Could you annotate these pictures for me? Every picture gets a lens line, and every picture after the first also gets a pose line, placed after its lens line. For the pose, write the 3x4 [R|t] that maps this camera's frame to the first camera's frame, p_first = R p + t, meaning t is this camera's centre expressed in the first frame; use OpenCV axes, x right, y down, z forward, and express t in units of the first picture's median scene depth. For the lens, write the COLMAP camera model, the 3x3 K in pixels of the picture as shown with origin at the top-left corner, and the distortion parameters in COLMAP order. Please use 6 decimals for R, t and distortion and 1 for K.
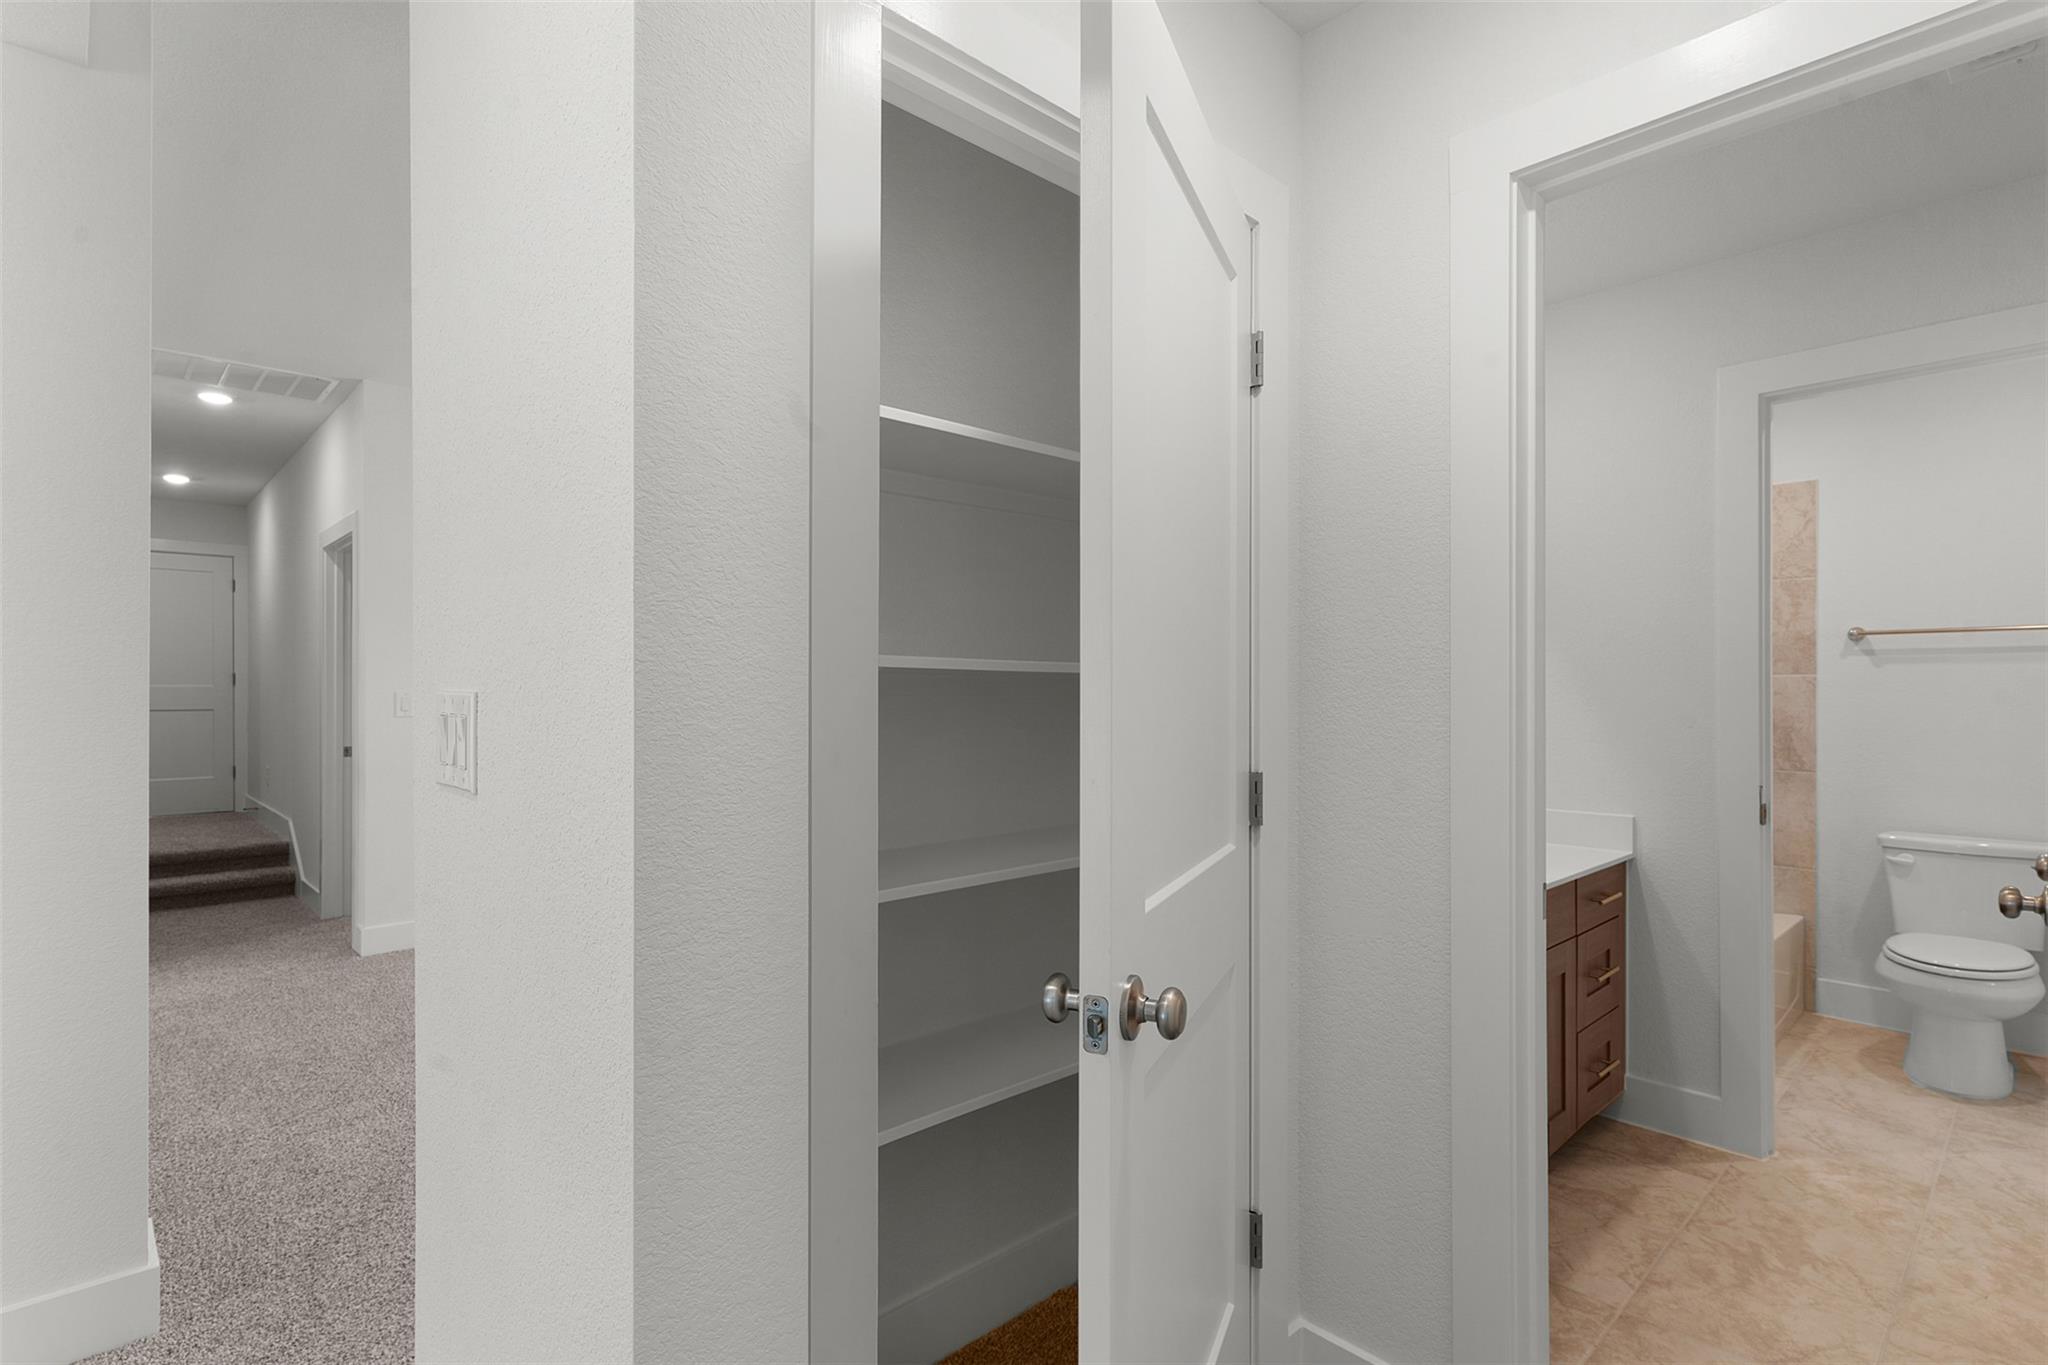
lens RADIAL K [[1006.8, 0, 1026.4], [0, 1006.8, 690.7], [0, 0, 1]] dist [0.050509, -0.019486]
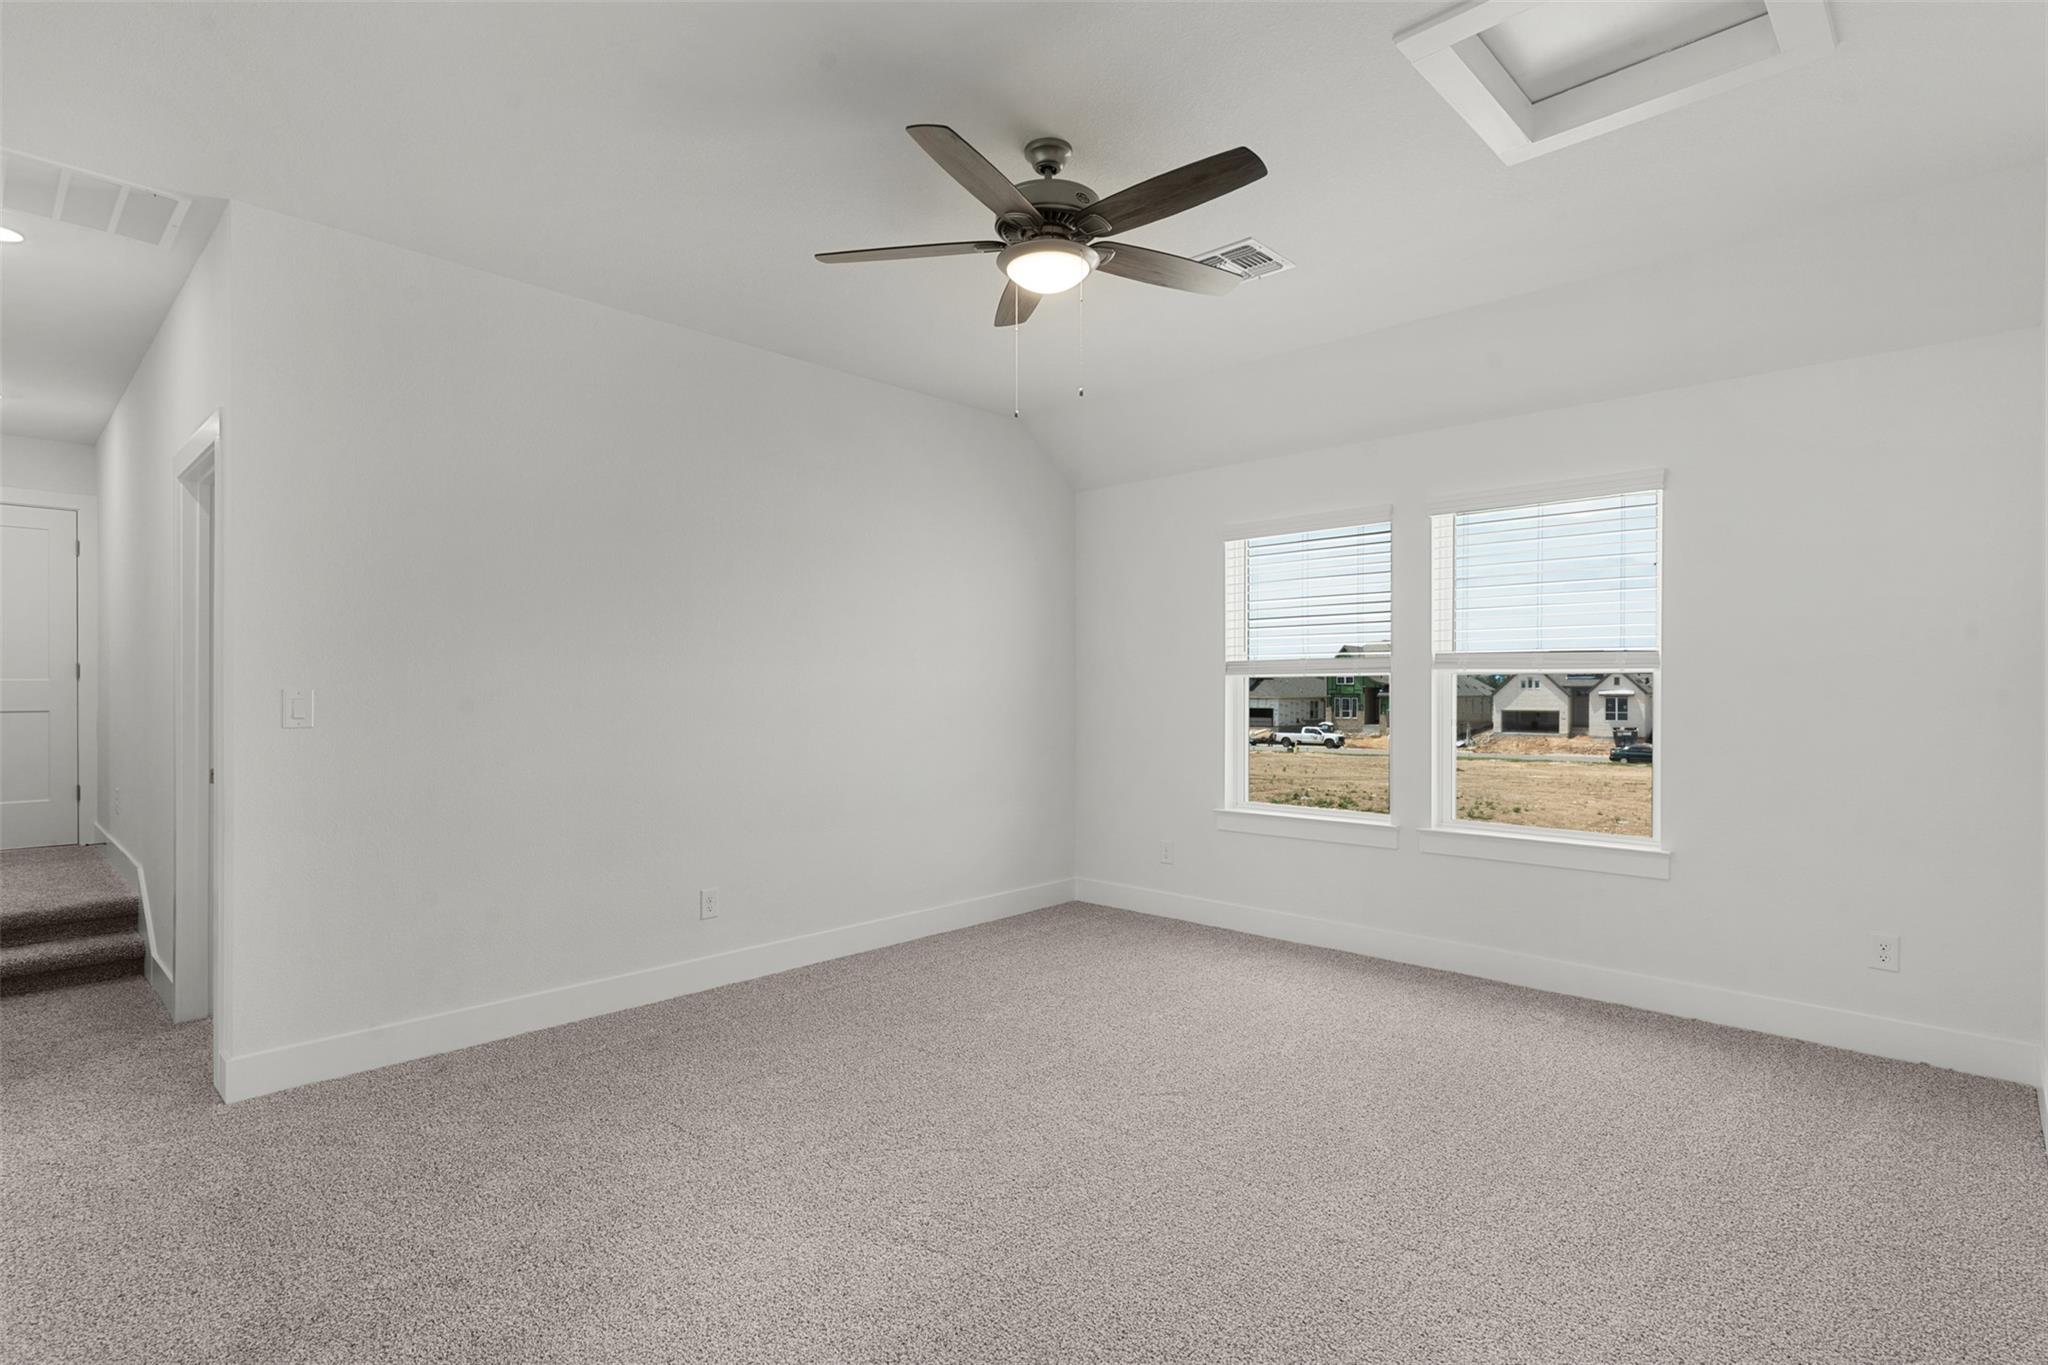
lens RADIAL K [[1006.8, 0, 1026.4], [0, 1006.8, 690.7], [0, 0, 1]] dist [0.050509, -0.019486]
pose [[0.998506, 0.002207, 0.054593, -0.148503], [-0.002308, 0.999996, 0.001801, 0.000272], [-0.054589, -0.001925, 0.998507, 0.263596]]
